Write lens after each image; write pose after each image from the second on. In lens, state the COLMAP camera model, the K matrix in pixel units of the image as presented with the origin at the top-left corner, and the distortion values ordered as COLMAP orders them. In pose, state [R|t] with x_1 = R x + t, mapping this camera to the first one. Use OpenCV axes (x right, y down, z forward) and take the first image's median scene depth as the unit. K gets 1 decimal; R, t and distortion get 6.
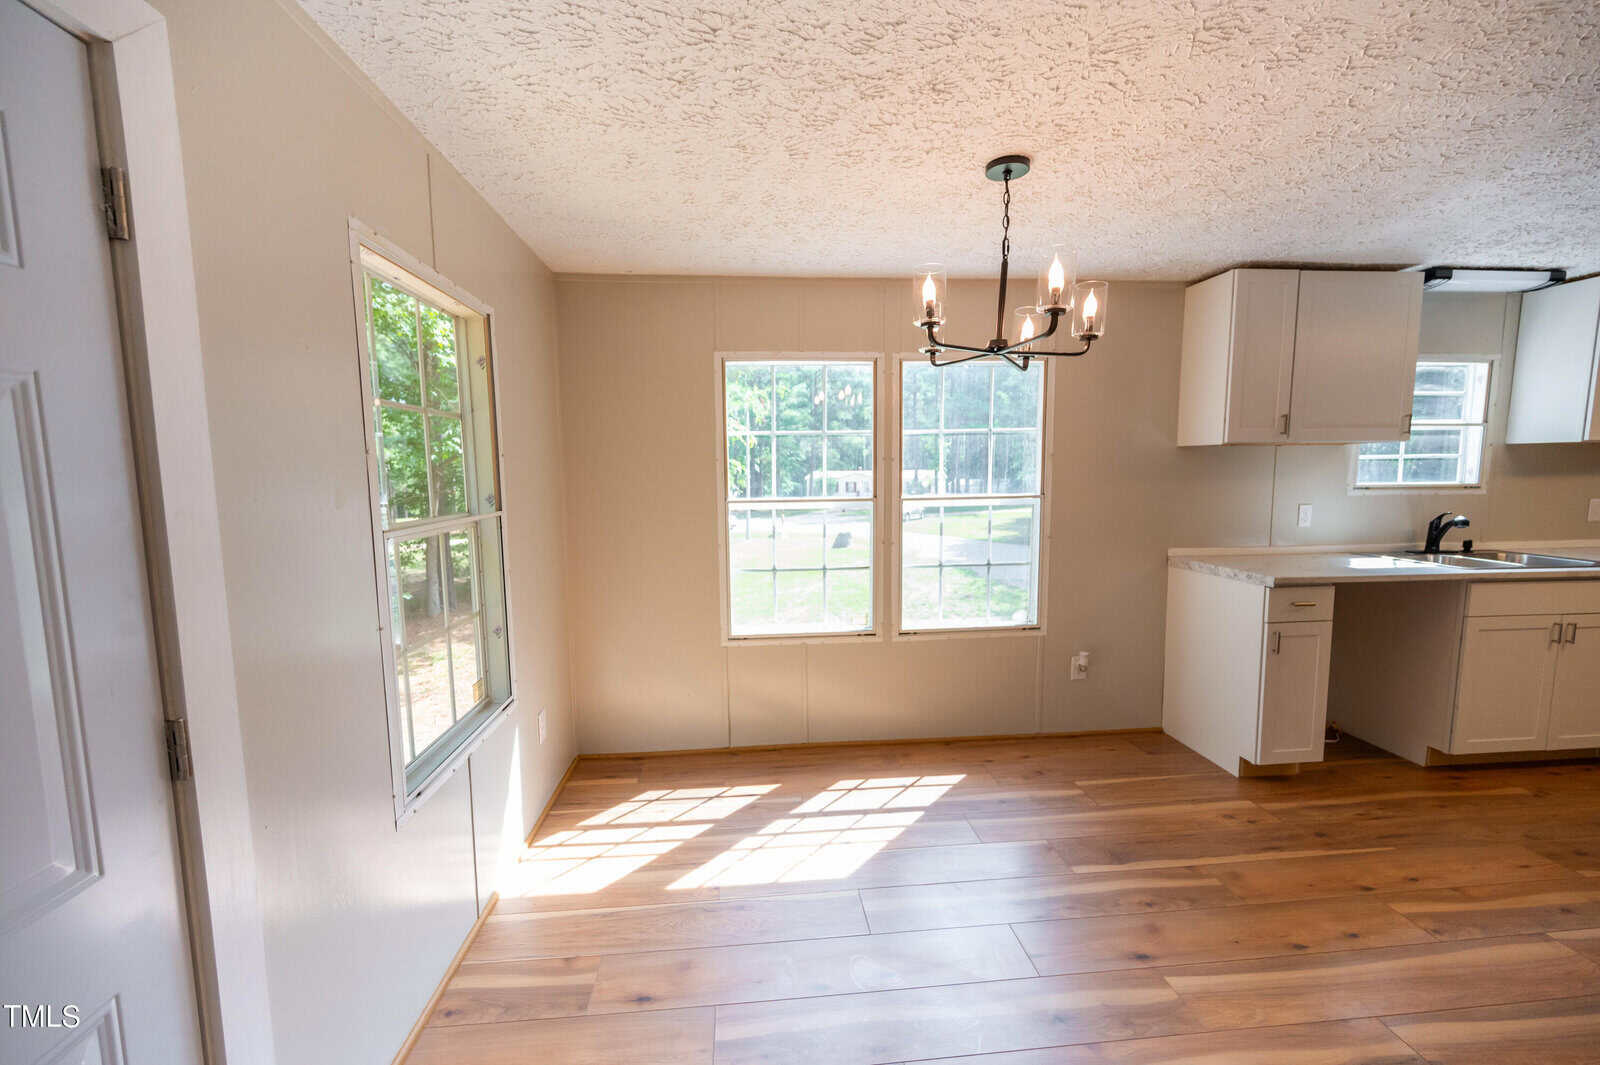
lens RADIAL K [[627.7, 0, 801.0], [0, 627.7, 534.6], [0, 0, 1]] dist [-0.004508, 0.000266]
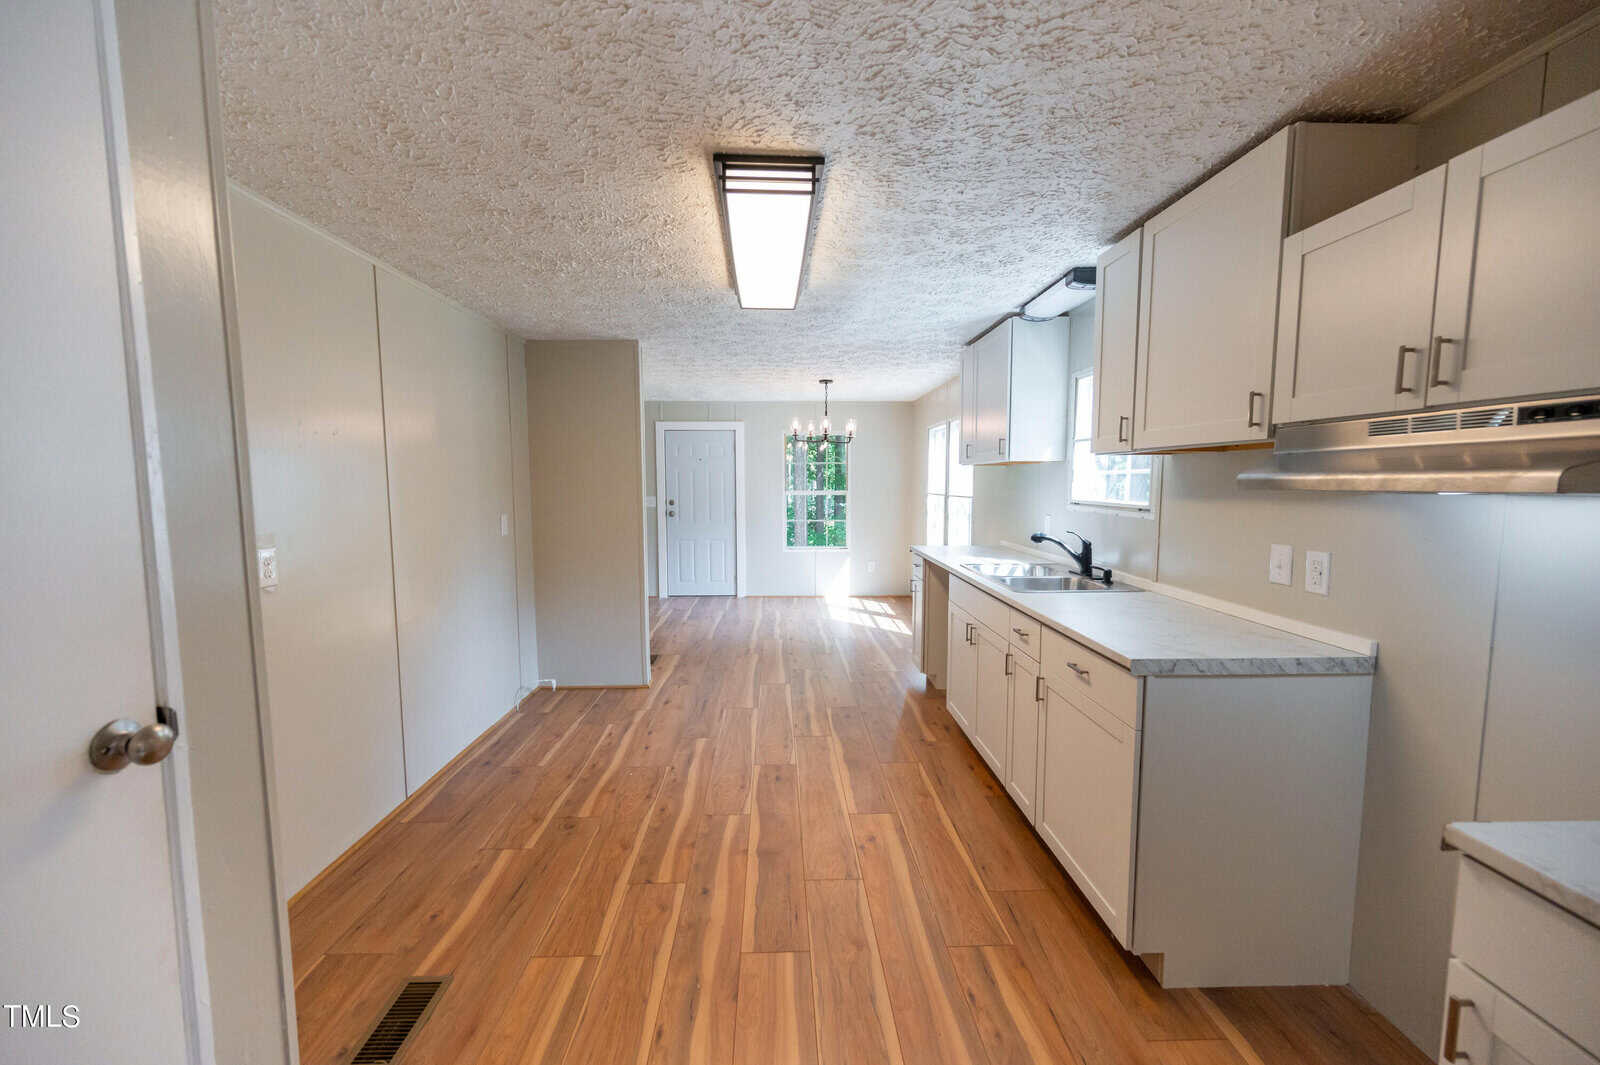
lens RADIAL K [[627.7, 0, 795.7], [0, 627.7, 534.9], [0, 0, 1]] dist [-0.004508, 0.000266]
pose [[-0.060771, 0.092085, -0.993895, 2.306821], [-0.100501, 0.990111, 0.097879, -0.093520], [0.993079, 0.105835, -0.050916, 0.719884]]
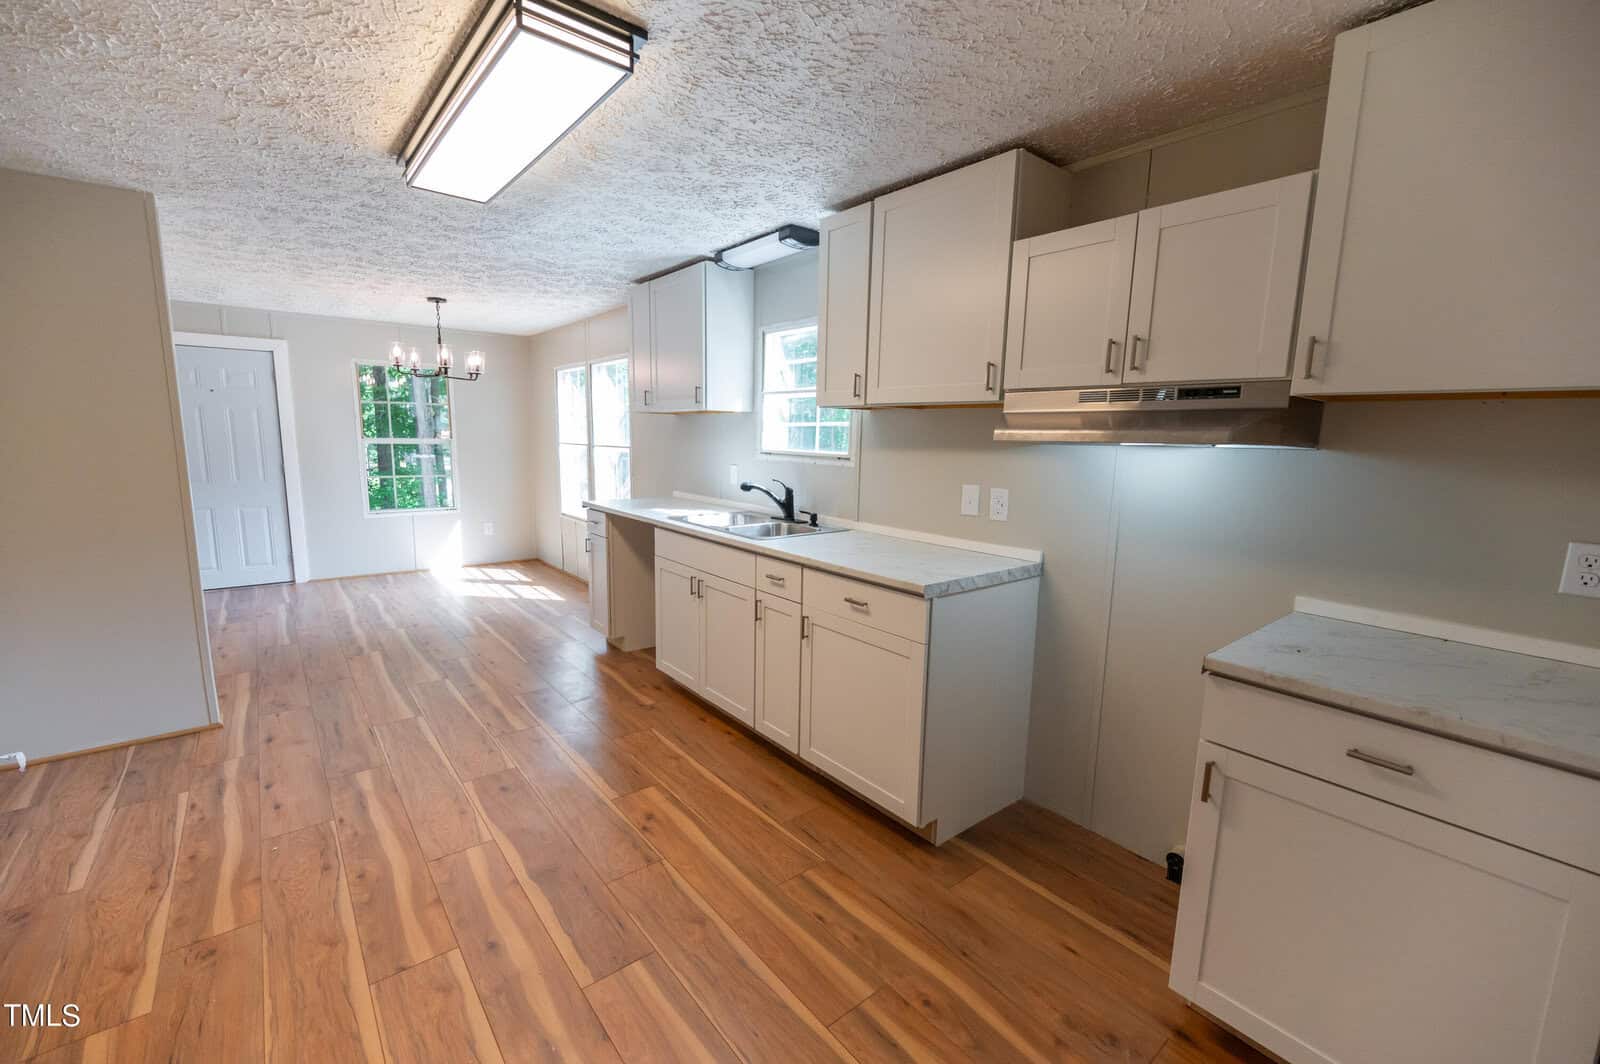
lens RADIAL K [[658.0, 0, 796.4], [0, 658.0, 534.8], [0, 0, 1]] dist [-0.002477, -0.000429]
pose [[0.555698, 0.141415, -0.819269, 2.220429], [-0.106858, 0.989403, 0.098302, -0.063372], [0.824489, 0.032919, 0.564920, 0.486304]]
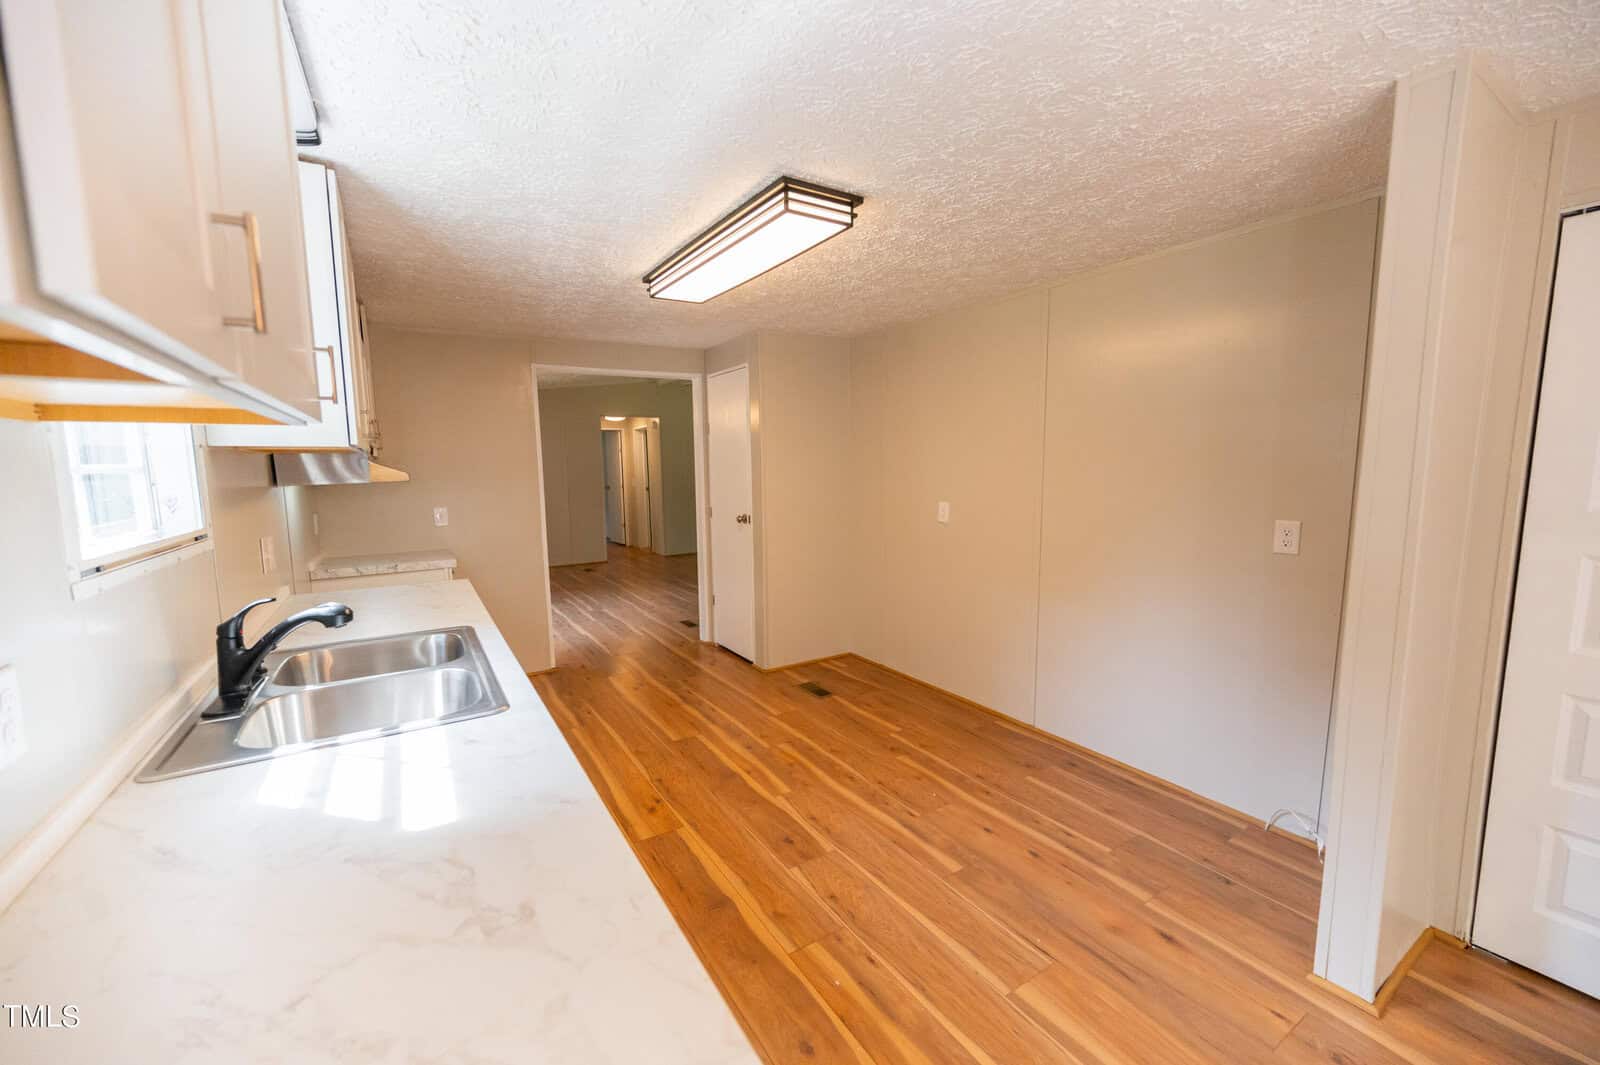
lens RADIAL K [[627.7, 0, 797.4], [0, 627.7, 538.5], [0, 0, 1]] dist [-0.004508, 0.000266]
pose [[-0.451795, -0.093872, 0.887170, 0.561946], [0.106812, 0.981604, 0.158258, -0.121763], [-0.885705, 0.166260, -0.433457, 0.973575]]
